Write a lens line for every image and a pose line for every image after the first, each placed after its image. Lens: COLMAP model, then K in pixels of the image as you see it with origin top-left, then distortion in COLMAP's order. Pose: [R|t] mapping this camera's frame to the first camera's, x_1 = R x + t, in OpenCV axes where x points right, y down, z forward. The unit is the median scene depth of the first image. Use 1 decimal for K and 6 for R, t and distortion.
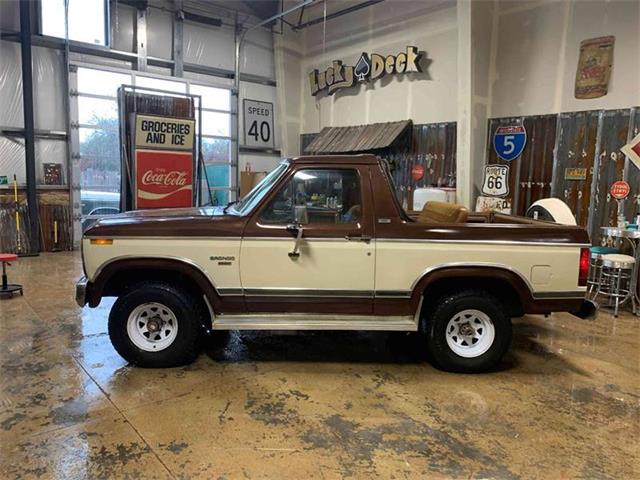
lens RADIAL K [[493.4, 0, 316.3], [0, 493.4, 236.1], [0, 0, 1]] dist [0.023398, -0.023801]
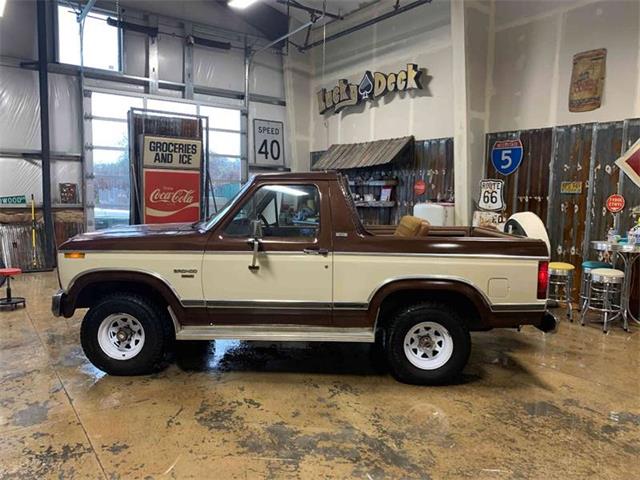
lens RADIAL K [[493.4, 0, 318.5], [0, 493.4, 240.4], [0, 0, 1]] dist [0.023398, -0.023801]
pose [[0.997811, -0.003958, -0.066015, 0.081437], [0.002242, 0.999658, -0.026055, 0.003865], [0.066096, 0.025850, 0.997478, -0.014785]]
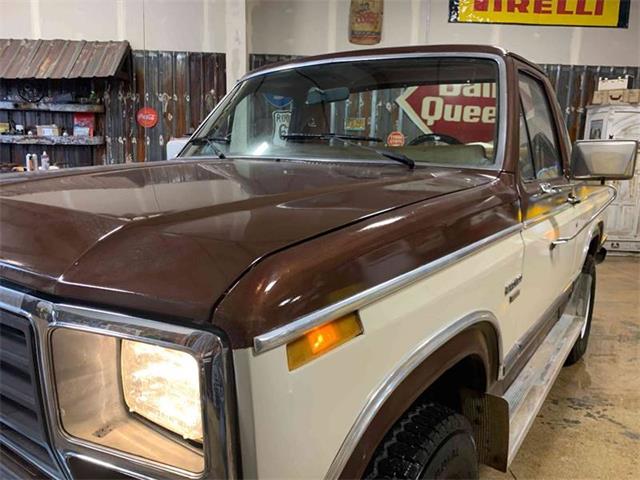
lens RADIAL K [[493.4, 0, 313.7], [0, 493.4, 234.6], [0, 0, 1]] dist [0.023398, -0.023801]
pose [[0.608541, -0.141840, 0.780743, -0.294253], [0.086752, 0.989889, 0.112219, -0.025502], [-0.788766, -0.000559, 0.614693, 0.449308]]
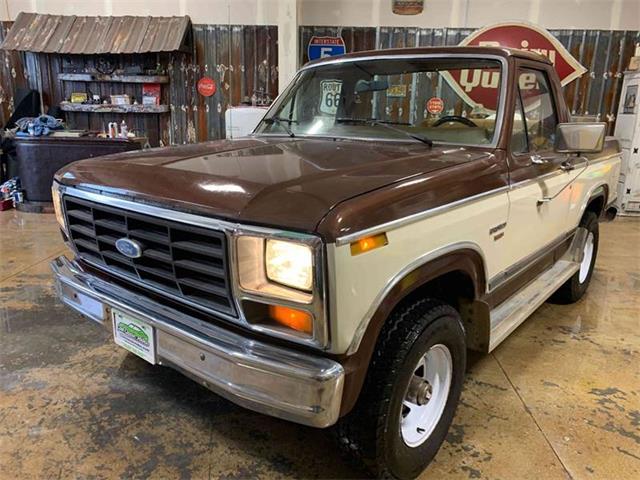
lens RADIAL K [[493.4, 0, 317.3], [0, 493.4, 237.0], [0, 0, 1]] dist [0.023398, -0.023801]
pose [[0.666514, -0.198382, 0.718612, -0.370387], [0.087800, 0.978124, 0.188588, -0.035038], [-0.740304, -0.062603, 0.669351, 0.393824]]
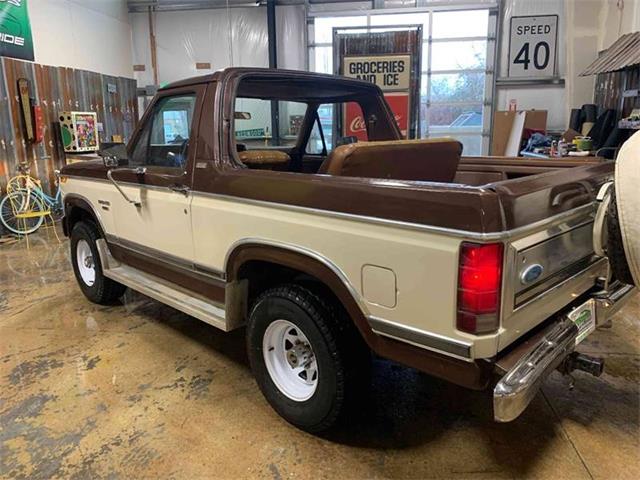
lens RADIAL K [[493.4, 0, 315.8], [0, 493.4, 240.0], [0, 0, 1]] dist [0.023398, -0.023801]
pose [[0.673284, 0.125908, -0.728585, 0.393040], [-0.051338, 0.990977, 0.123811, -0.011110], [0.737600, -0.045956, 0.673672, 0.333362]]
